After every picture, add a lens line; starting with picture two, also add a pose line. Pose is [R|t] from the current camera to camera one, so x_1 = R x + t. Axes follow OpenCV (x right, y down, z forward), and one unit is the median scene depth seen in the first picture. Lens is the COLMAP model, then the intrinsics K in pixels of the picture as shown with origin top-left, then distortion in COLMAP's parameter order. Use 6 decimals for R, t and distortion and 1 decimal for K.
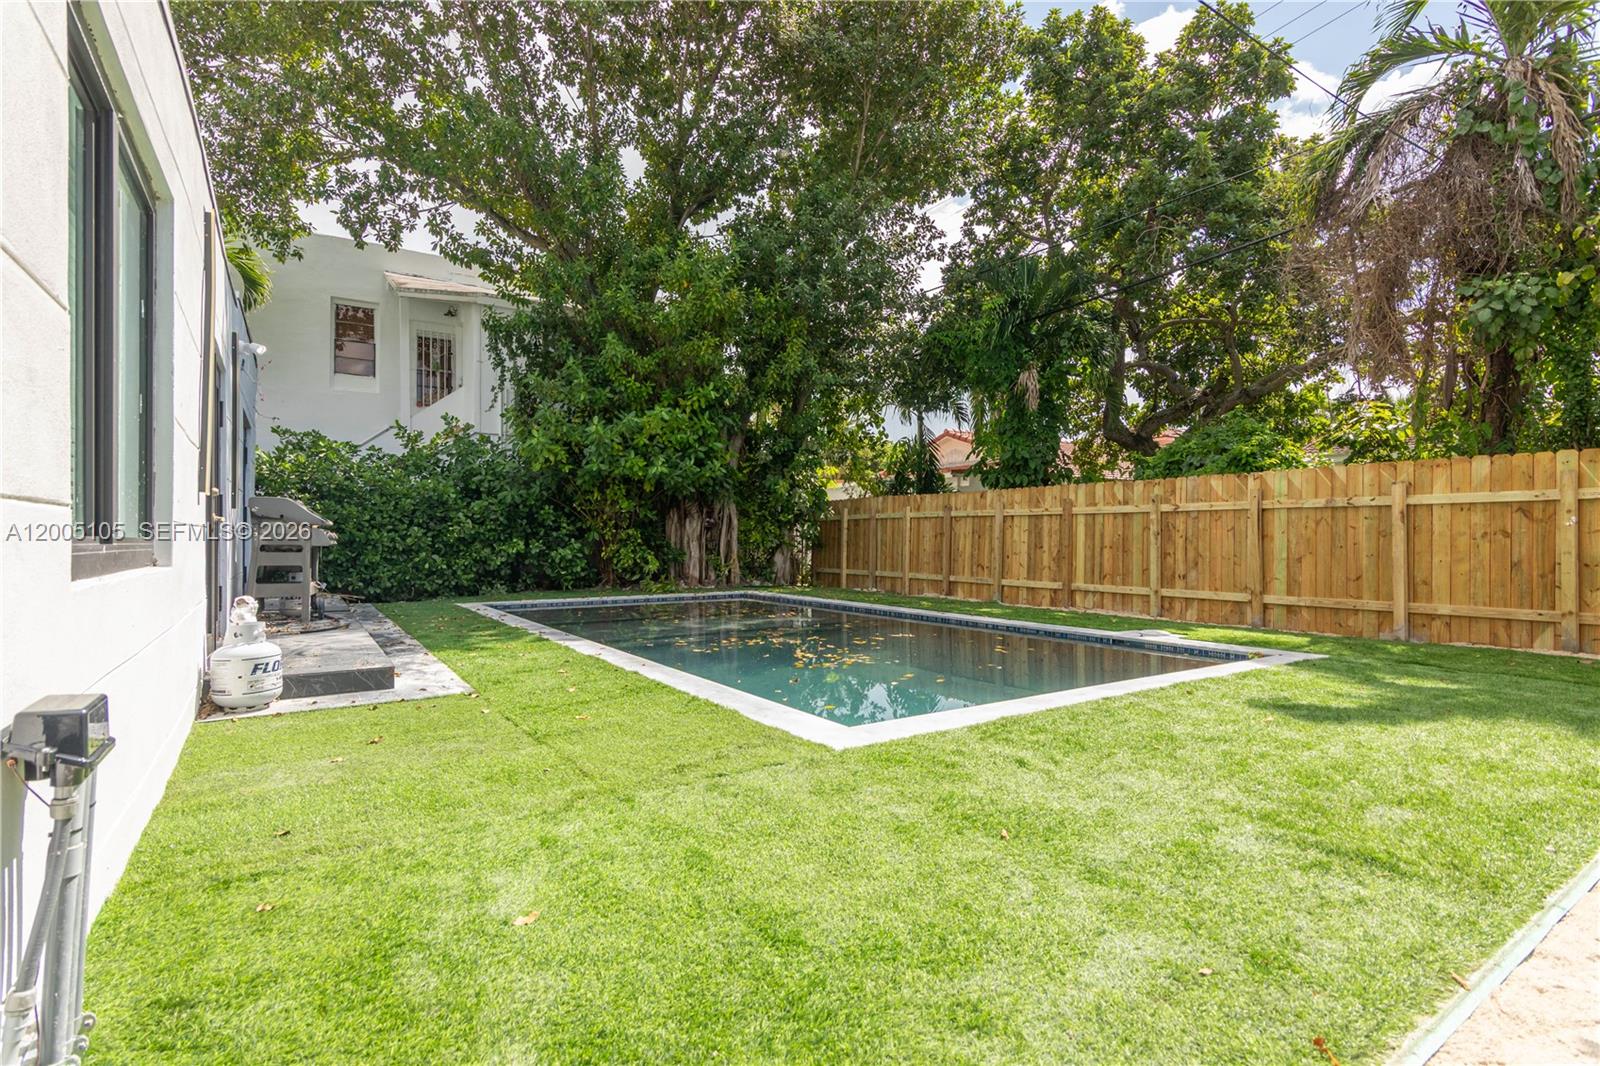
lens RADIAL K [[784.1, 0, 802.9], [0, 784.1, 534.8], [0, 0, 1]] dist [0.005735, -0.000863]
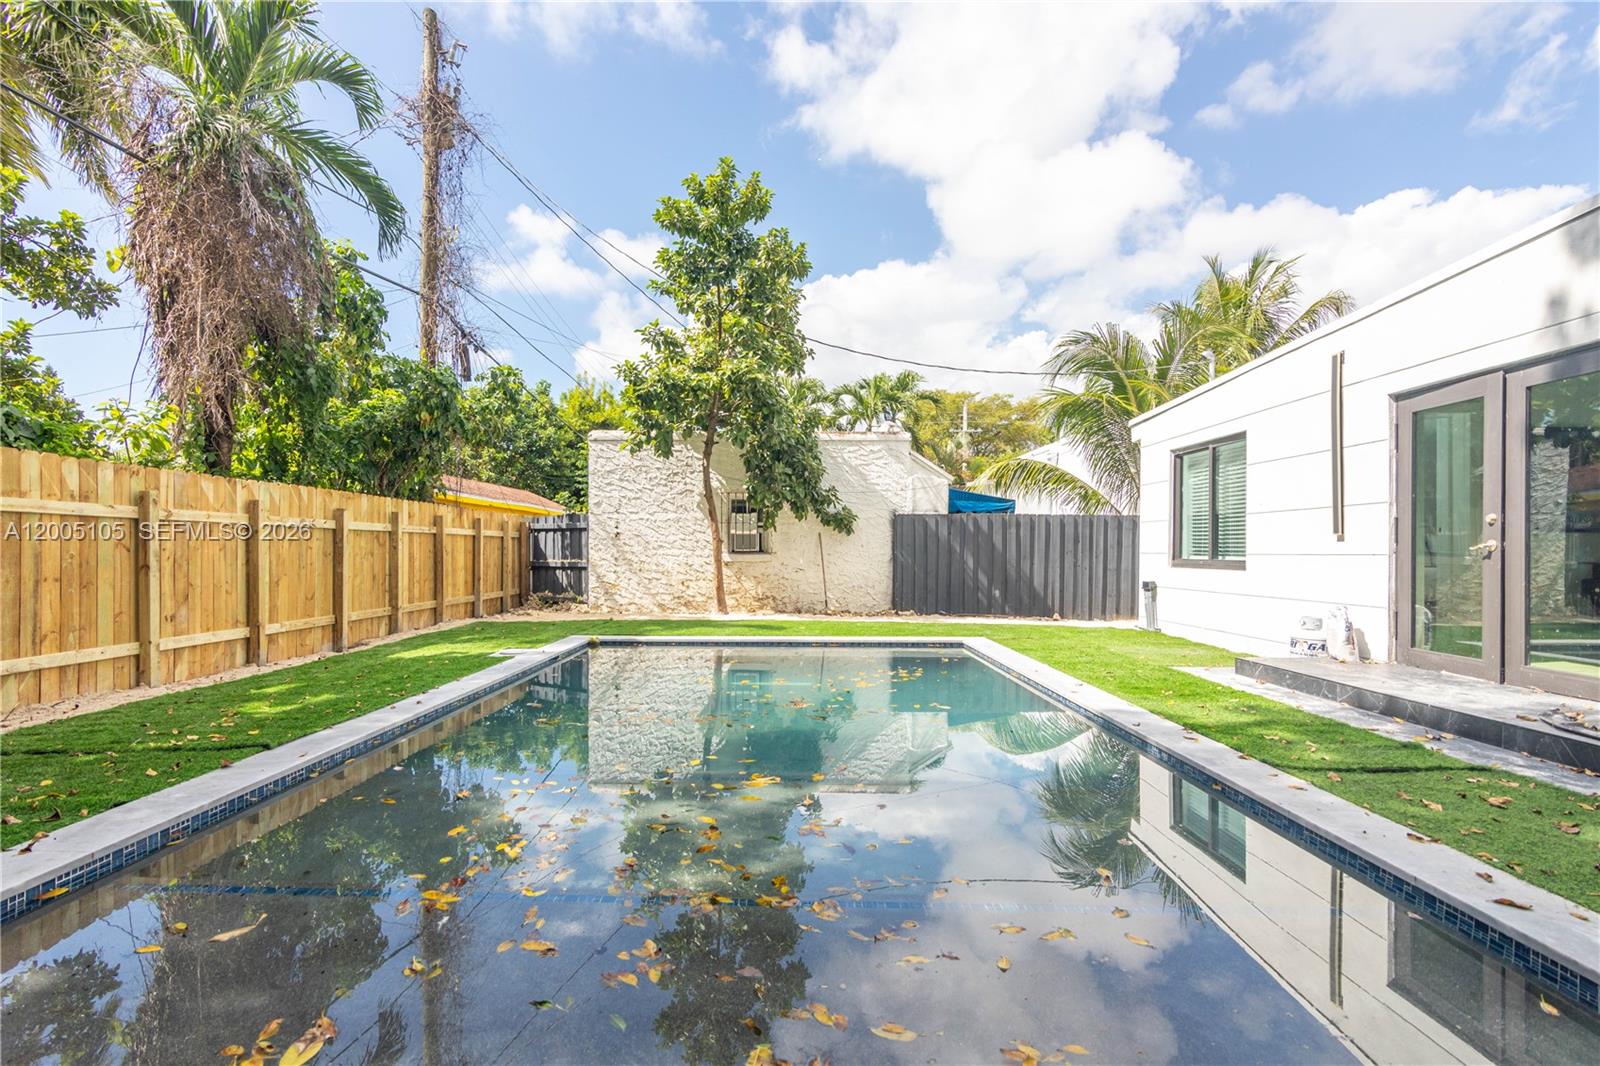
lens RADIAL K [[784.1, 0, 800.2], [0, 784.1, 545.9], [0, 0, 1]] dist [0.005735, -0.000863]
pose [[-0.840994, -0.000932, 0.541044, -0.305765], [-0.007537, 0.999922, -0.009994, -0.005040], [-0.540992, -0.012483, -0.840935, 1.183517]]
